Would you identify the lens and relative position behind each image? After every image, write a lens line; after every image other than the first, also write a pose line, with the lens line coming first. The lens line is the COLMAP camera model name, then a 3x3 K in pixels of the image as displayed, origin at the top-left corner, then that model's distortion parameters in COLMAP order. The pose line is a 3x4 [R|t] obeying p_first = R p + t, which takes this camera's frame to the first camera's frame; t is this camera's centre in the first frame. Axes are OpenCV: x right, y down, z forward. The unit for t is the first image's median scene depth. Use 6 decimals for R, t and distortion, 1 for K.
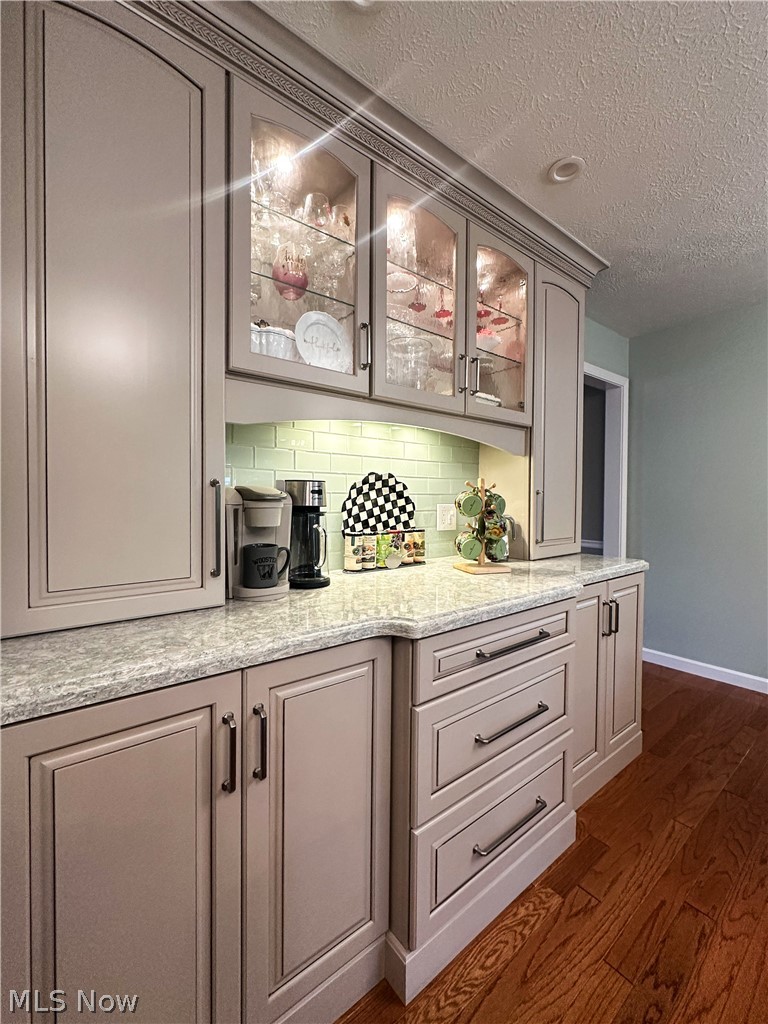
lens RADIAL K [[422.8, 0, 380.2], [0, 422.8, 507.3], [0, 0, 1]] dist [-0.001865, 0.000572]
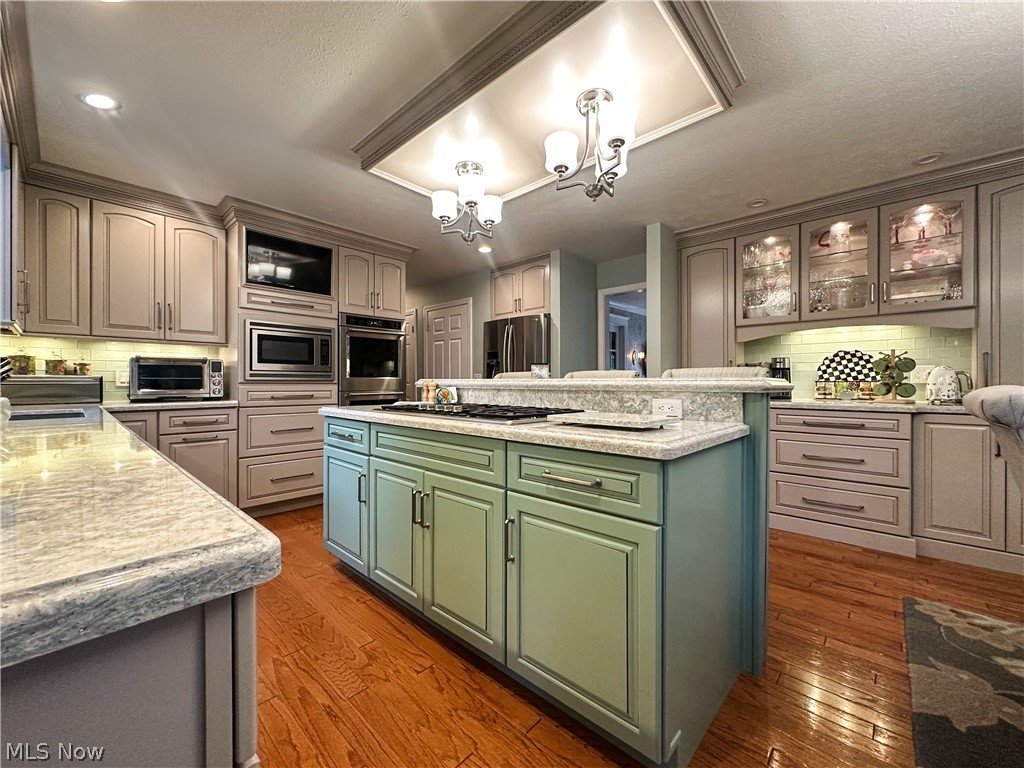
lens RADIAL K [[422.8, 0, 509.1], [0, 422.8, 381.6], [0, 0, 1]] dist [-0.001865, 0.000572]
pose [[0.139766, -0.004143, -0.990176, 1.693086], [-0.015561, 0.999859, -0.006380, 0.095731], [0.990062, 0.016299, 0.139682, -0.771850]]
